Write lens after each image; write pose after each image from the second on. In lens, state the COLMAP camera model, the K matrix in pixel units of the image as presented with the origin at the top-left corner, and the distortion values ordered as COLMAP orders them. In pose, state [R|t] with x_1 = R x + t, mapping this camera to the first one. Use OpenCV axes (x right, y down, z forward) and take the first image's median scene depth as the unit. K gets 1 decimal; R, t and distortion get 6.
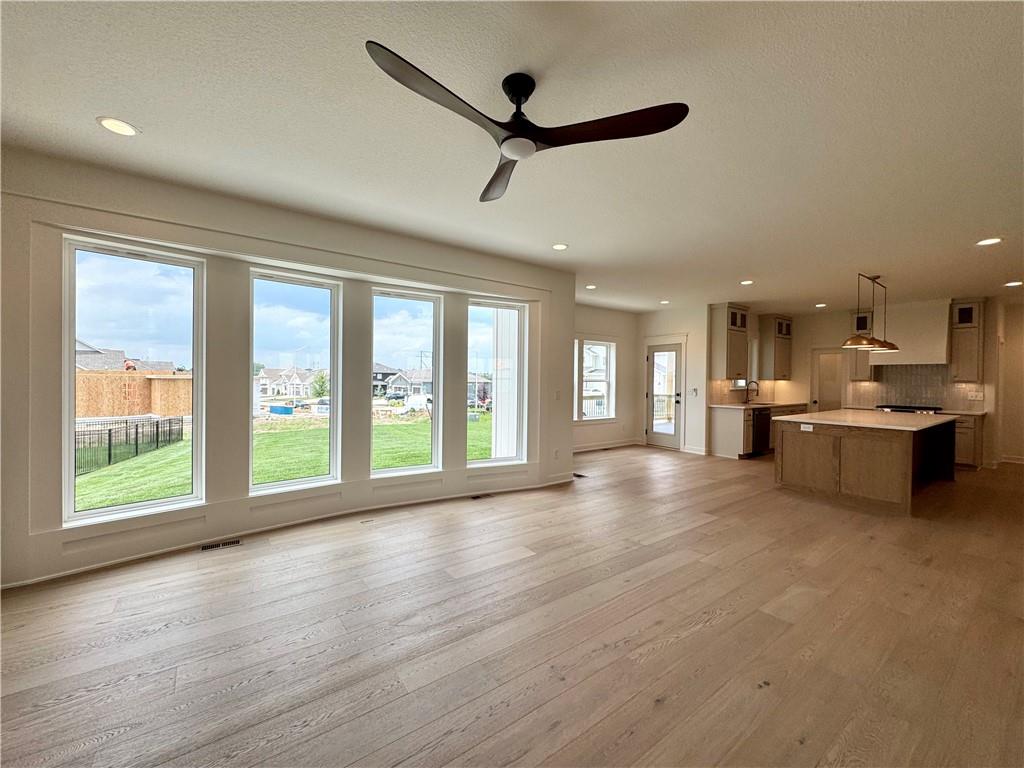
lens RADIAL K [[412.4, 0, 509.3], [0, 412.4, 382.3], [0, 0, 1]] dist [-0.001742, -0.000251]
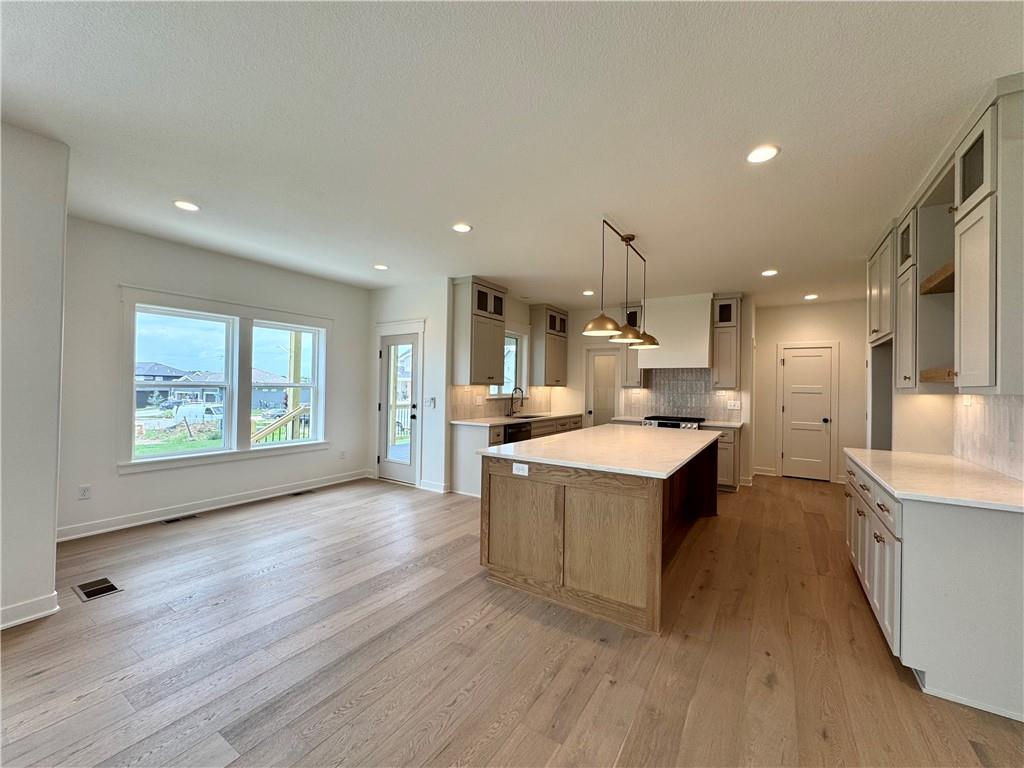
lens RADIAL K [[412.4, 0, 509.3], [0, 412.4, 382.3], [0, 0, 1]] dist [-0.001742, -0.000251]
pose [[0.934364, 0.008108, 0.356228, 0.343928], [-0.002965, 0.999883, -0.014981, -0.000675], [-0.356308, 0.012942, 0.934279, 0.323005]]
